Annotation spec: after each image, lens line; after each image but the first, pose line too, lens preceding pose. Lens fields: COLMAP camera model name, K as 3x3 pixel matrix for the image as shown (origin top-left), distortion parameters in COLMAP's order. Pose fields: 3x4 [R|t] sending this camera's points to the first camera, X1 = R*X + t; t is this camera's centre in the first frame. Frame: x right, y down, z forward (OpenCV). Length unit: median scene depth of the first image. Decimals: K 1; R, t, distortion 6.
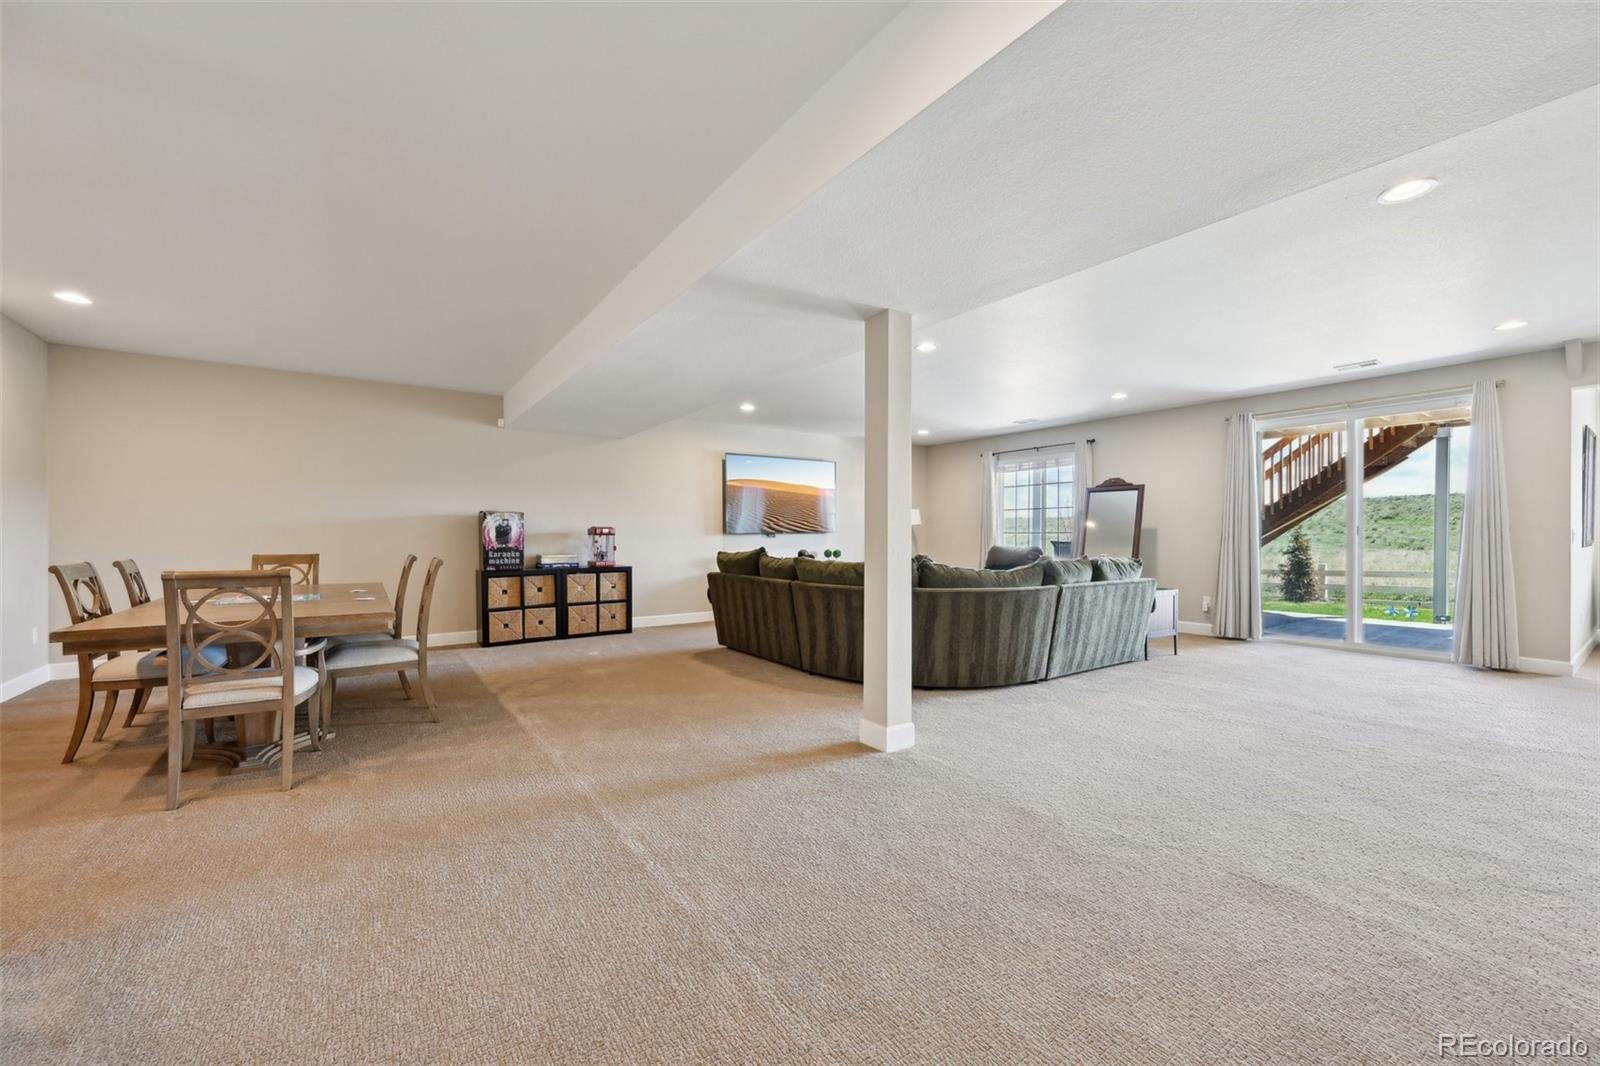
lens RADIAL K [[625.1, 0, 800.6], [0, 625.1, 532.3], [0, 0, 1]] dist [-0.005084, 0.001429]
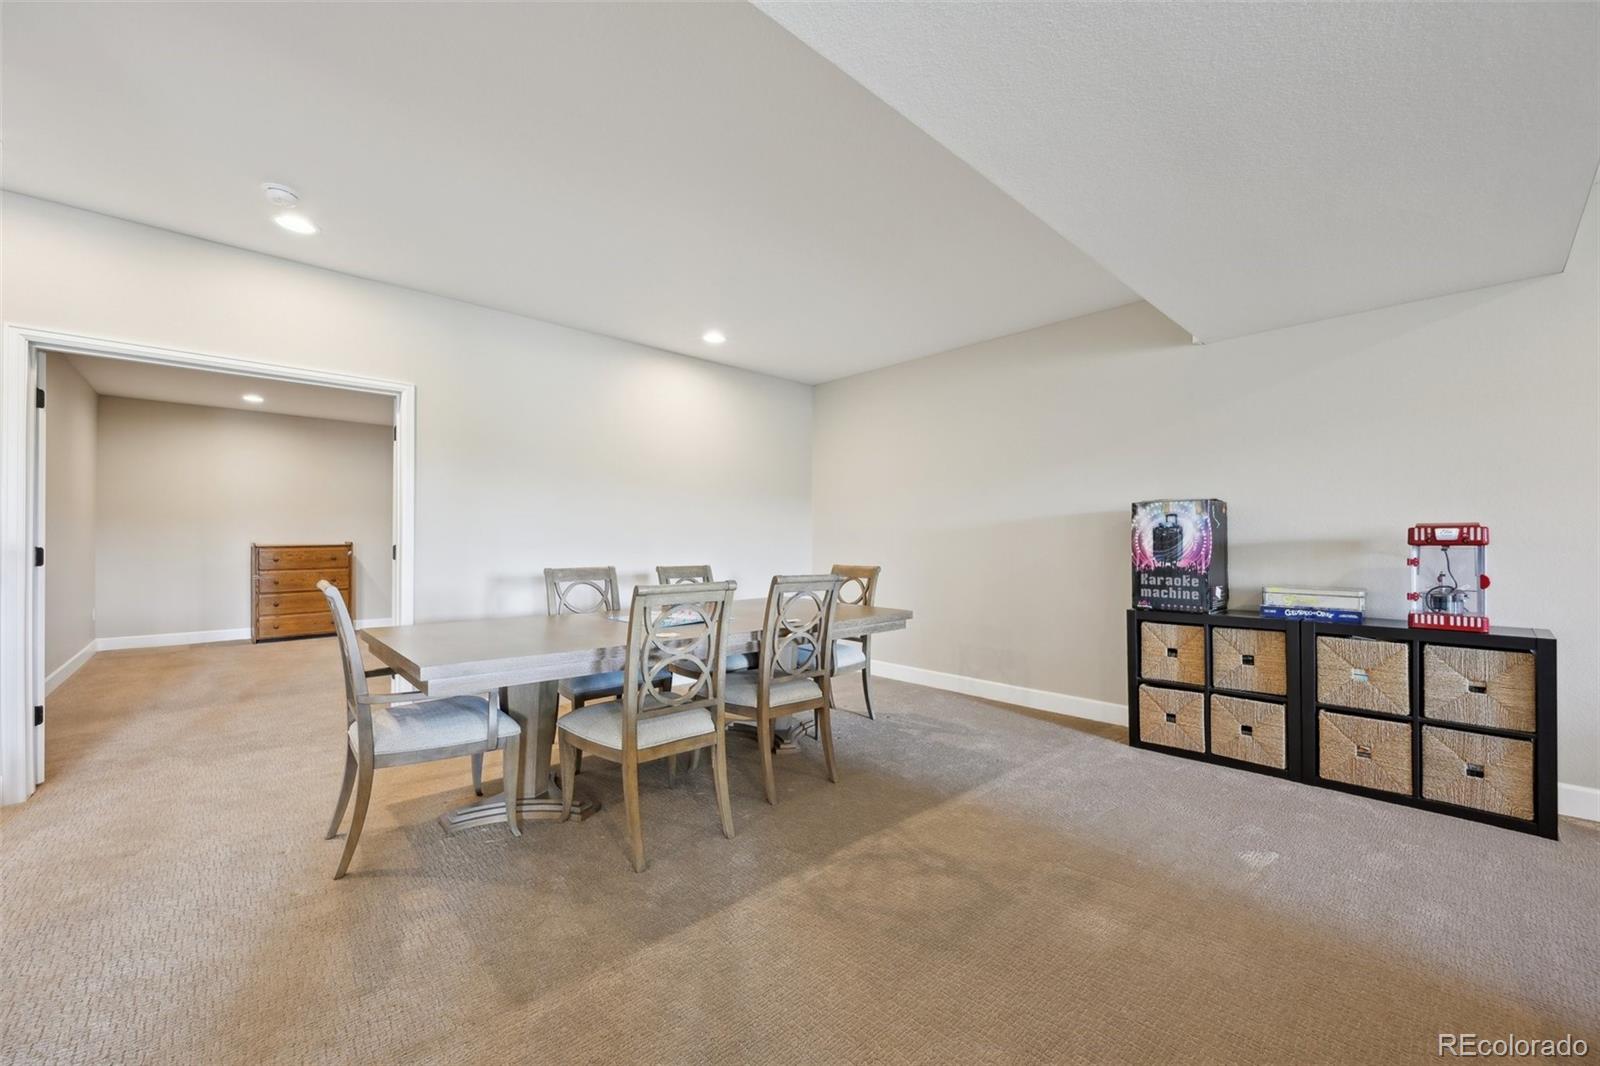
lens RADIAL K [[625.1, 0, 797.5], [0, 625.1, 538.1], [0, 0, 1]] dist [-0.005084, 0.001429]
pose [[0.160630, -0.003126, -0.987010, -0.006696], [0.001108, 0.999995, -0.002987, 0.000735], [0.987014, -0.000614, 0.160633, 0.596196]]
